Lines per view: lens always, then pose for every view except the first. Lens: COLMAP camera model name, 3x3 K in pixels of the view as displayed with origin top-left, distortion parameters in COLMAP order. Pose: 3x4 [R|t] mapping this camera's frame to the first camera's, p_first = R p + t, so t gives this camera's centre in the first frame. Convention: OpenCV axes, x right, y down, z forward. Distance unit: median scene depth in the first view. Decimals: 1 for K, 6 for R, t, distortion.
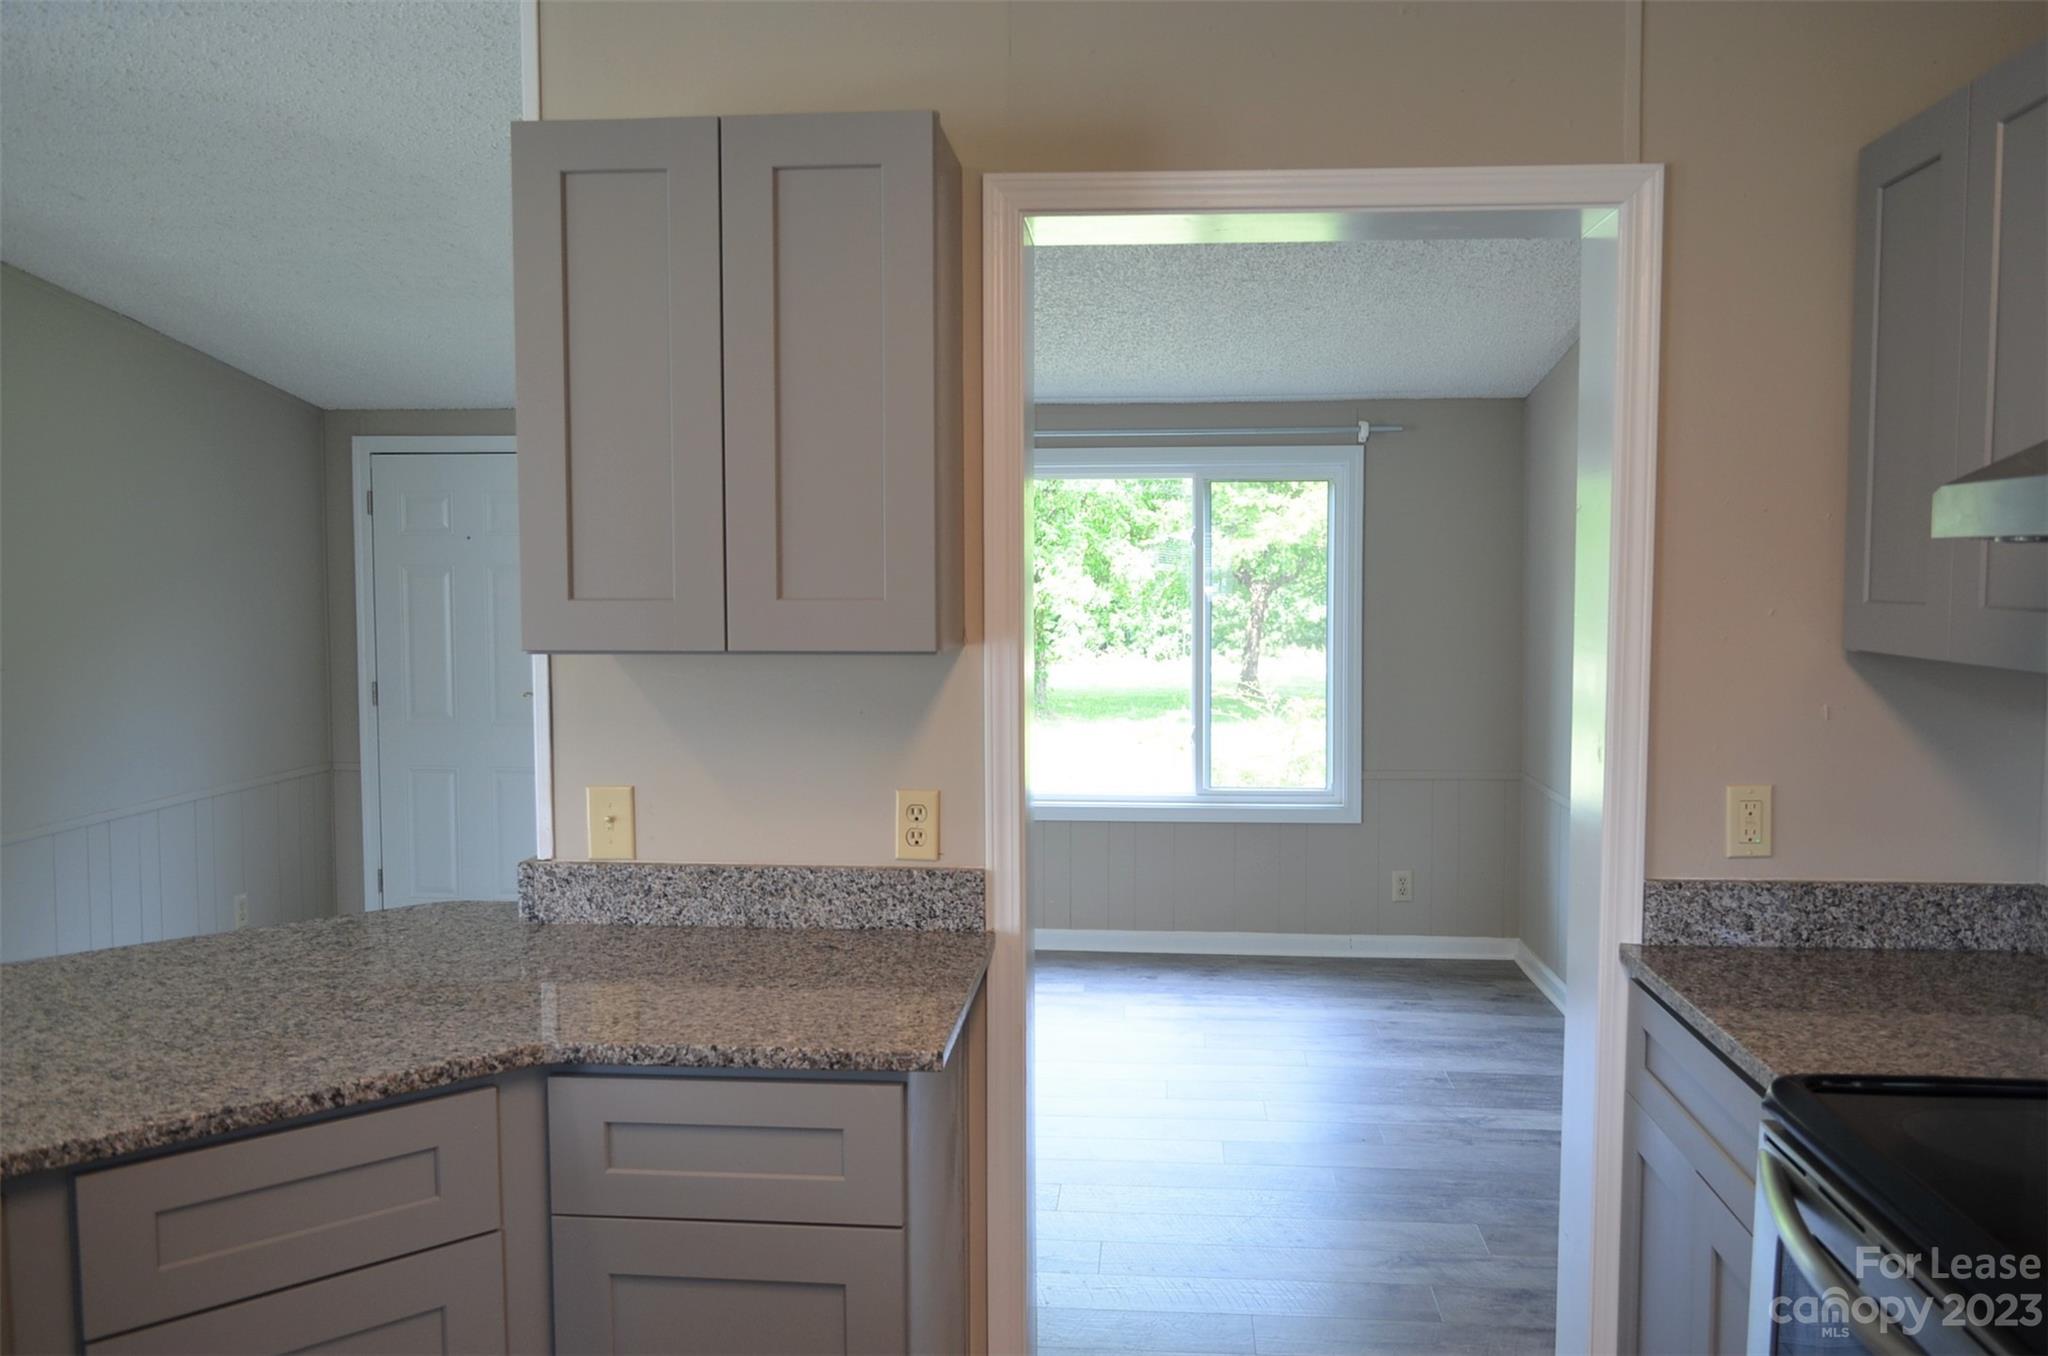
lens RADIAL K [[1583.7, 0, 1037.9], [0, 1583.7, 683.5], [0, 0, 1]] dist [-0.016794, 0.007038]
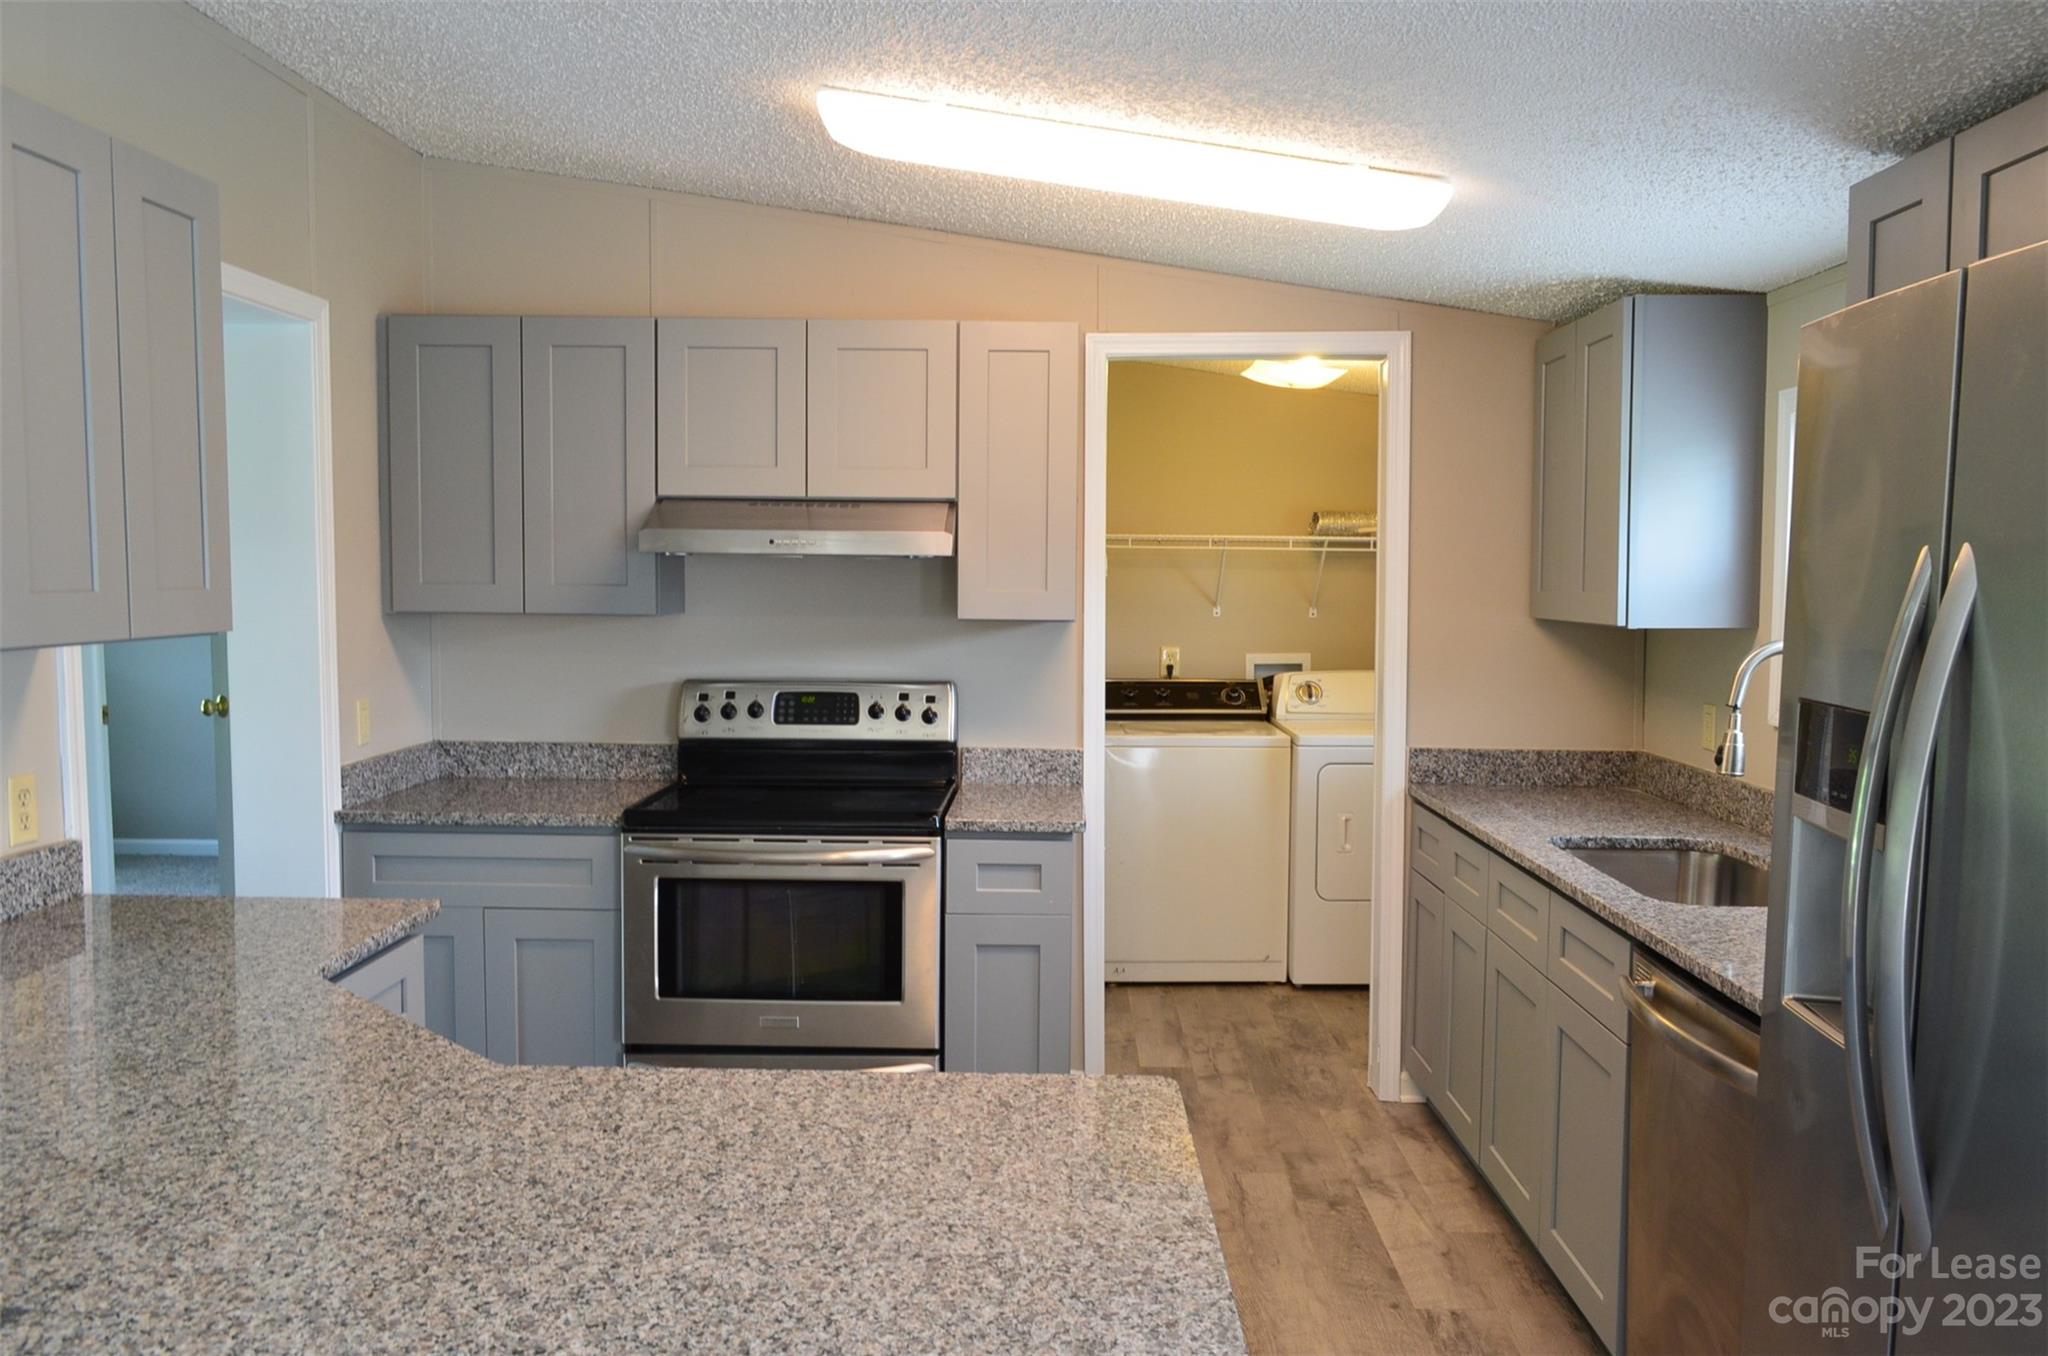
lens RADIAL K [[1583.7, 0, 1037.9], [0, 1583.7, 683.5], [0, 0, 1]] dist [-0.016794, 0.007038]
pose [[-0.068600, -0.070072, 0.995180, -1.128085], [0.062965, 0.995238, 0.074416, -0.026421], [-0.995655, 0.067766, -0.063861, 0.402142]]
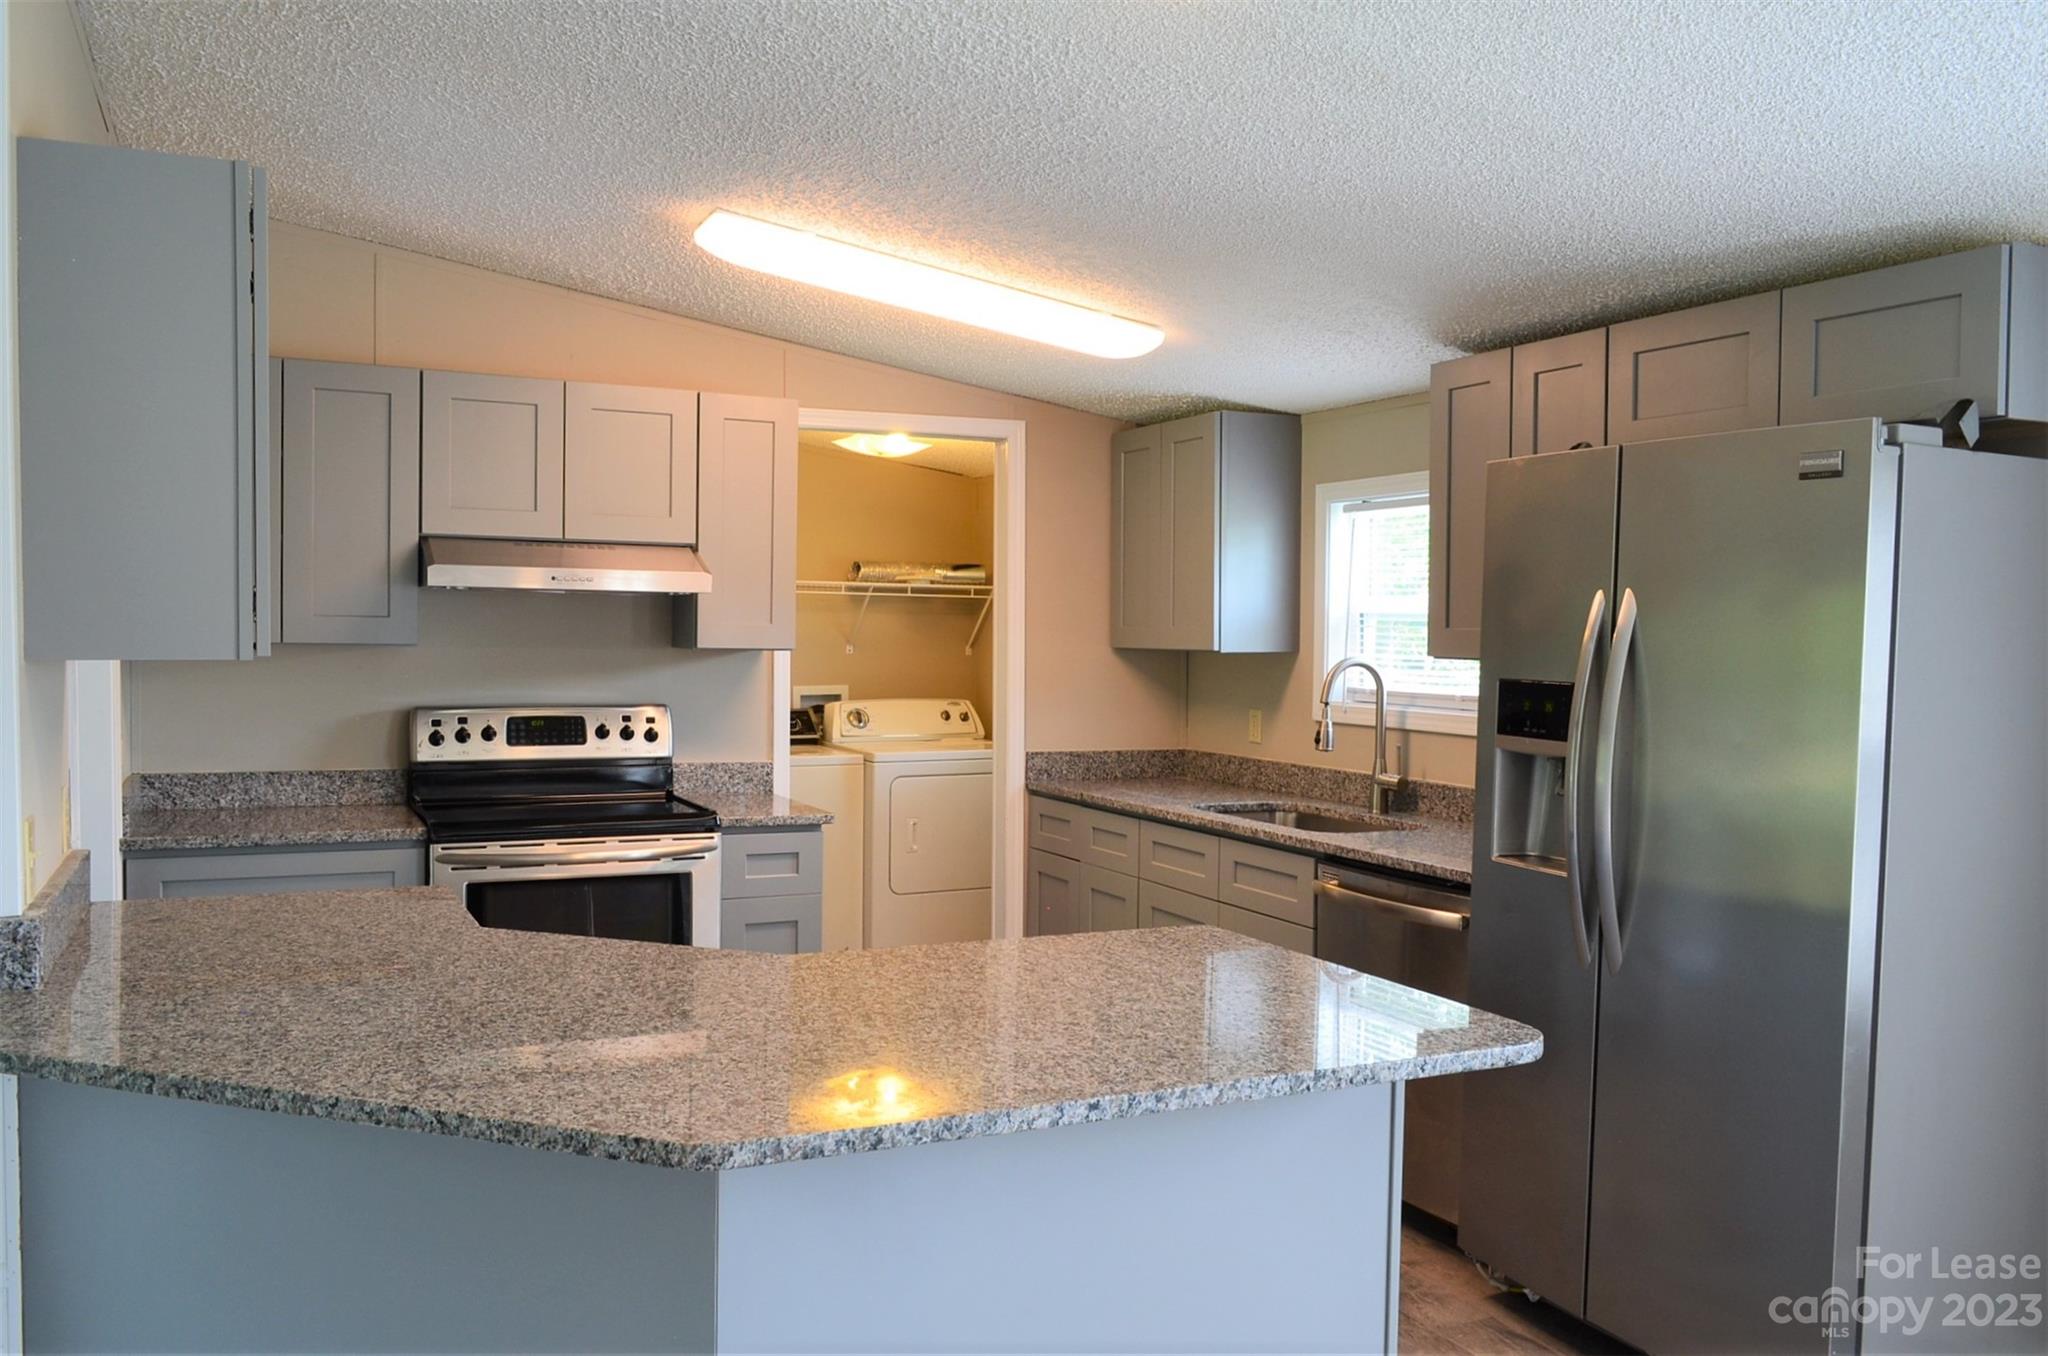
lens RADIAL K [[1626.1, 0, 1036.8], [0, 1626.1, 682.6], [0, 0, 1]] dist [-0.014040, 0.007242]
pose [[-0.506466, -0.033353, 0.861614, -1.352760], [0.048618, 0.996557, 0.067155, -0.044678], [-0.860888, 0.075901, -0.503101, 0.974083]]
